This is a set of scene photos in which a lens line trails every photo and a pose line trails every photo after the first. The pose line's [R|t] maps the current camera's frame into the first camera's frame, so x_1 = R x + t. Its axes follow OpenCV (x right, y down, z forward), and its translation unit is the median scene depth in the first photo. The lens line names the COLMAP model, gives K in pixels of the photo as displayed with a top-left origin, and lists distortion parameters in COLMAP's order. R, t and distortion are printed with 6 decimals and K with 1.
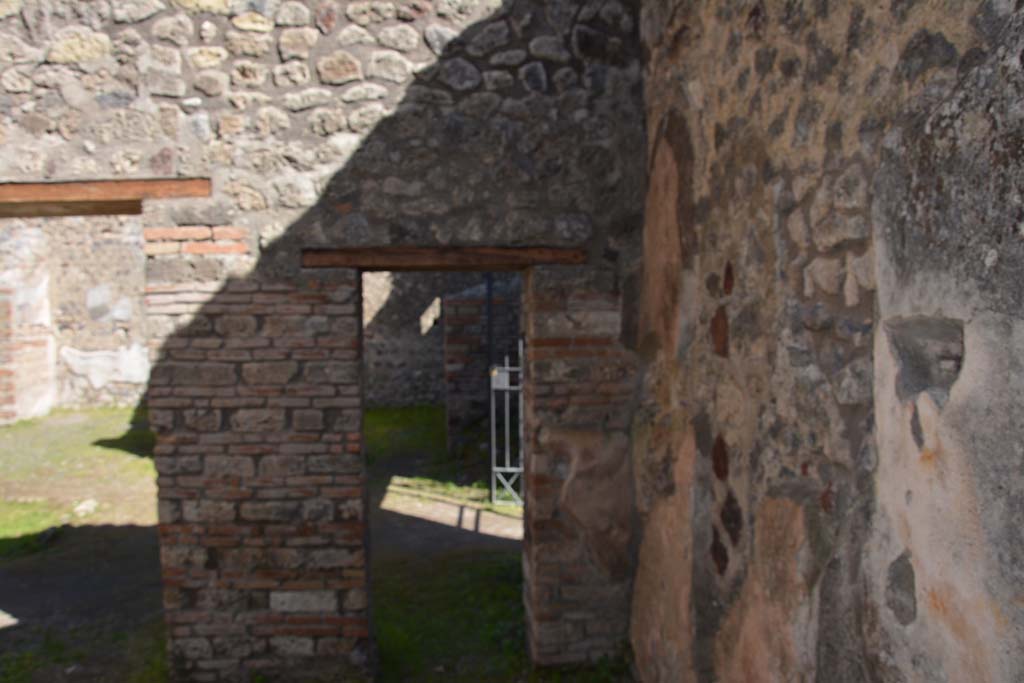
lens RADIAL K [[766.1, 0, 512.0], [0, 766.1, 341.5], [0, 0, 1]] dist [-0.172734, 0.108965]
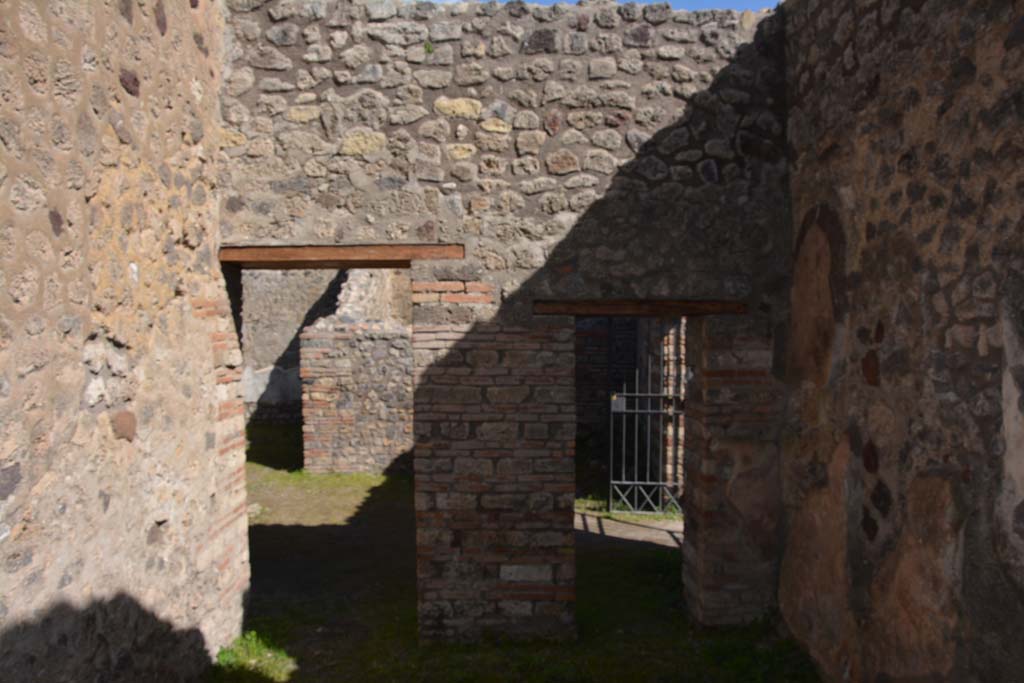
lens RADIAL K [[766.1, 0, 512.0], [0, 766.1, 341.5], [0, 0, 1]] dist [-0.172734, 0.108965]
pose [[0.998435, 0.011497, -0.054737, -0.246352], [-0.013346, 0.999348, -0.033543, -0.006115], [0.054316, 0.034221, 0.997937, -0.328192]]
